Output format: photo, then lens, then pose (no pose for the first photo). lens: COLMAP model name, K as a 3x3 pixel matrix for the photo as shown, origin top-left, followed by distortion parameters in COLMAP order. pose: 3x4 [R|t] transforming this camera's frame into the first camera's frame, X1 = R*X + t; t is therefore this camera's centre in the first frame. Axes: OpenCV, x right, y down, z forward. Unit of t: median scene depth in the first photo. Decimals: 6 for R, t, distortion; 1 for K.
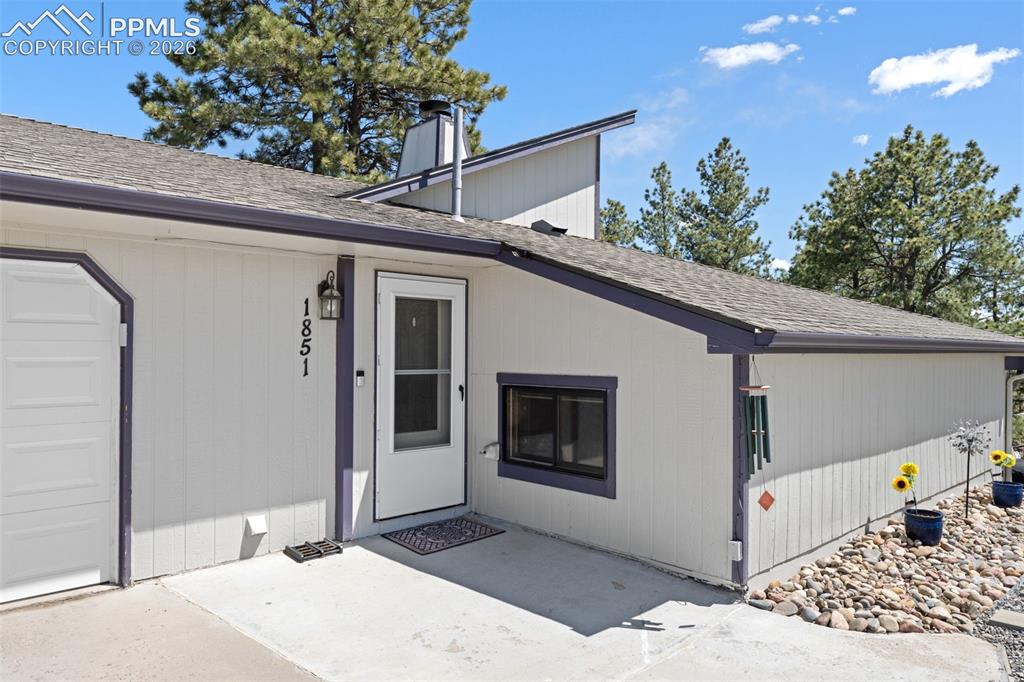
lens RADIAL K [[719.8, 0, 477.8], [0, 719.8, 355.5], [0, 0, 1]] dist [0.032183, 0.001952]
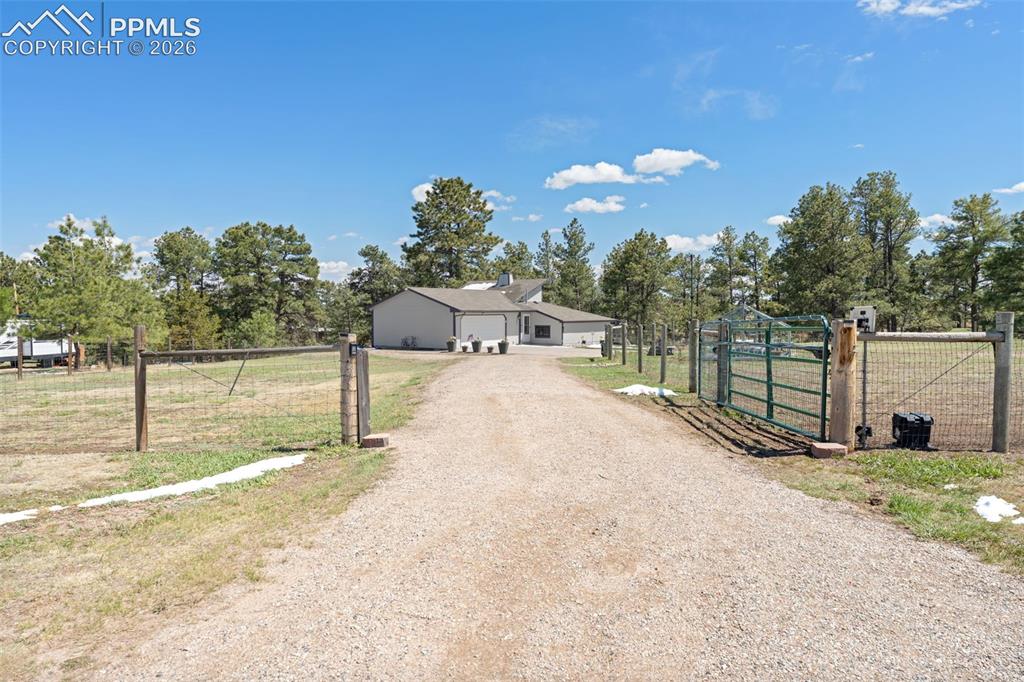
lens RADIAL K [[450.0, 0, 512.3], [0, 450.0, 322.6], [0, 0, 1]] dist [0.000923, -0.000005]
pose [[0.983919, -0.007767, 0.178448, -0.268636], [0.006844, 0.999960, 0.005791, -0.008466], [-0.178486, -0.004477, 0.983932, -0.936621]]
